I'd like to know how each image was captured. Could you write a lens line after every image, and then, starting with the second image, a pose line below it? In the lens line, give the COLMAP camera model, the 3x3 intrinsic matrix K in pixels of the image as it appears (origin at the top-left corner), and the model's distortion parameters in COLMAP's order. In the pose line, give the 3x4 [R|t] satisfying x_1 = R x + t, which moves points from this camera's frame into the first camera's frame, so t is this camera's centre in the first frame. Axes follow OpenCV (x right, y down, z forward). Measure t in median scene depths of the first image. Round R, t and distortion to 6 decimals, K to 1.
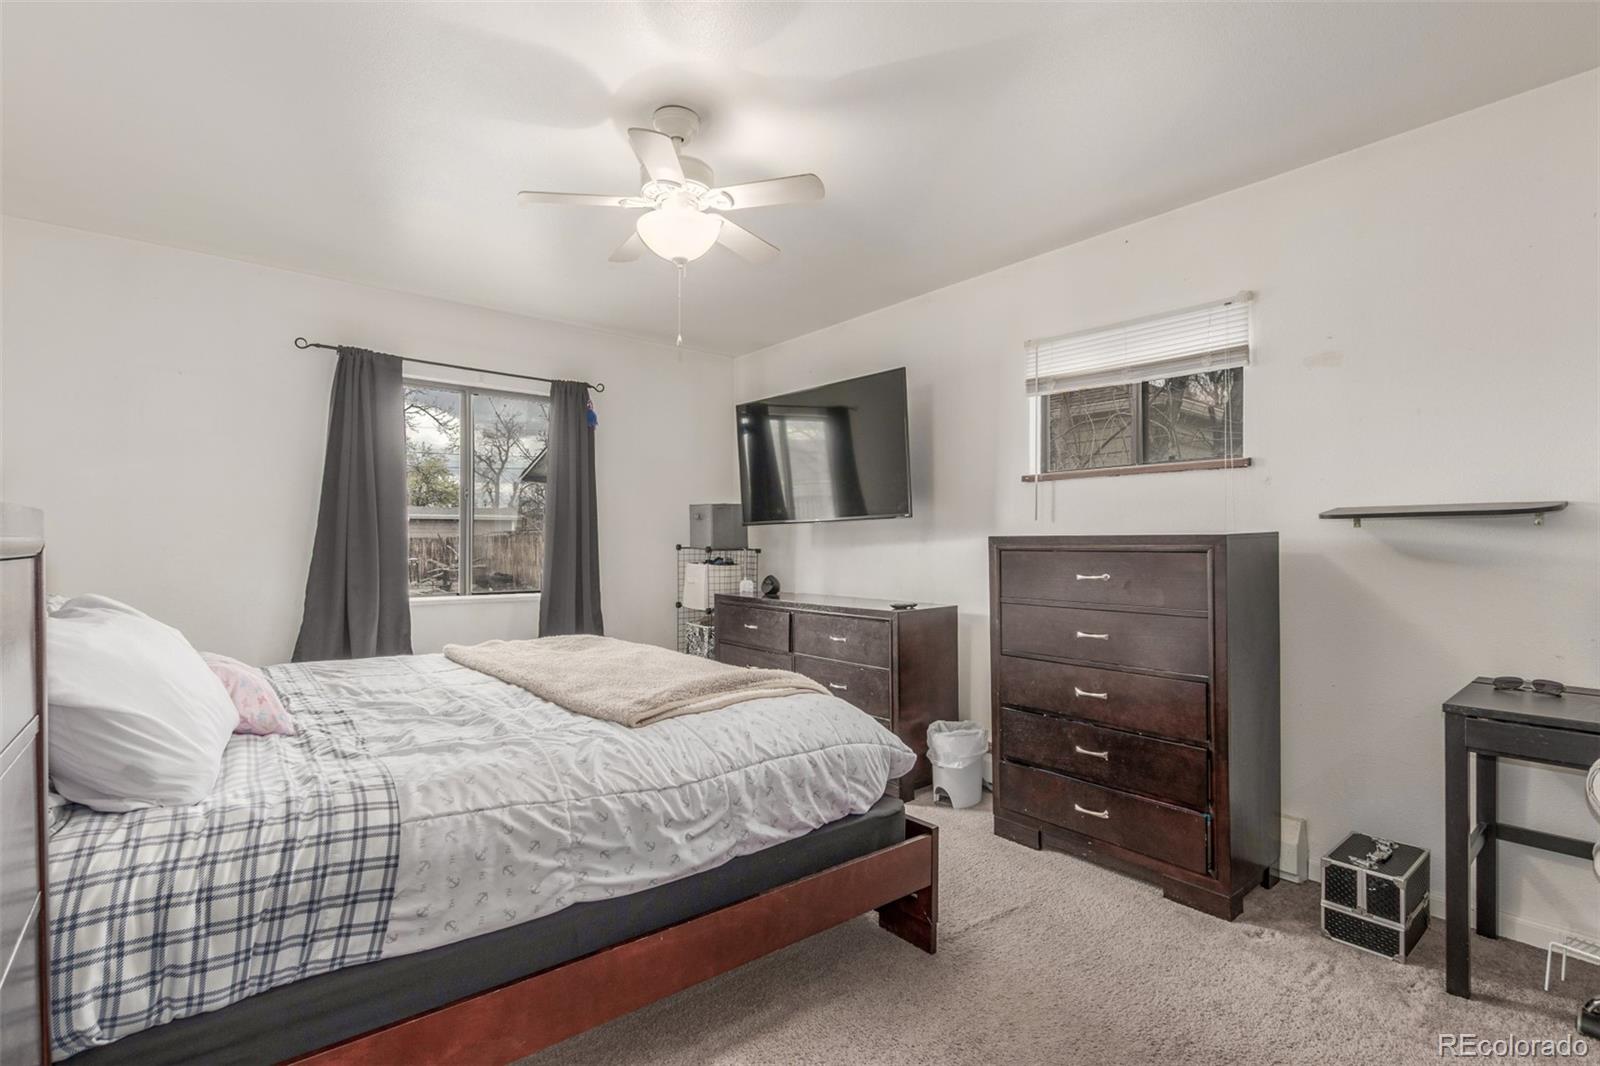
lens RADIAL K [[731.0, 0, 803.7], [0, 731.0, 541.7], [0, 0, 1]] dist [0.004200, -0.000712]
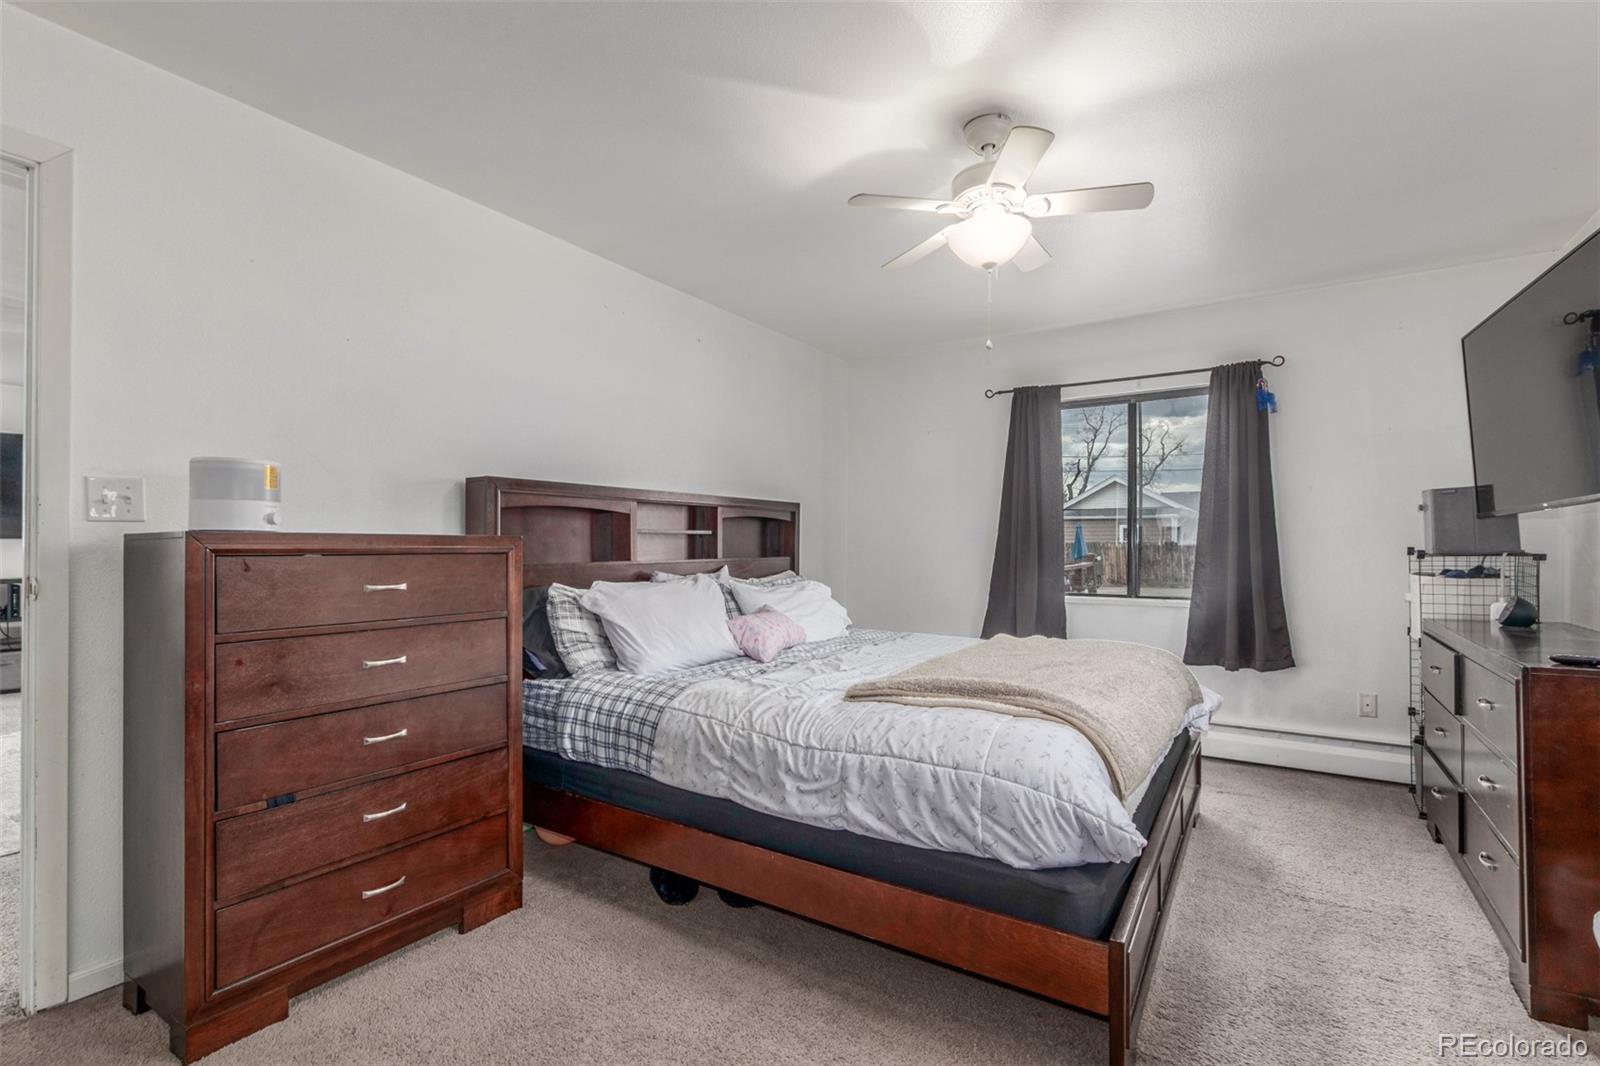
lens RADIAL K [[731.0, 0, 807.9], [0, 731.0, 539.7], [0, 0, 1]] dist [0.004200, -0.000712]
pose [[0.319674, -0.012134, -0.947450, 0.990425], [0.005609, 0.999925, -0.010913, 0.003551], [0.947511, -0.001826, 0.319718, 0.620994]]
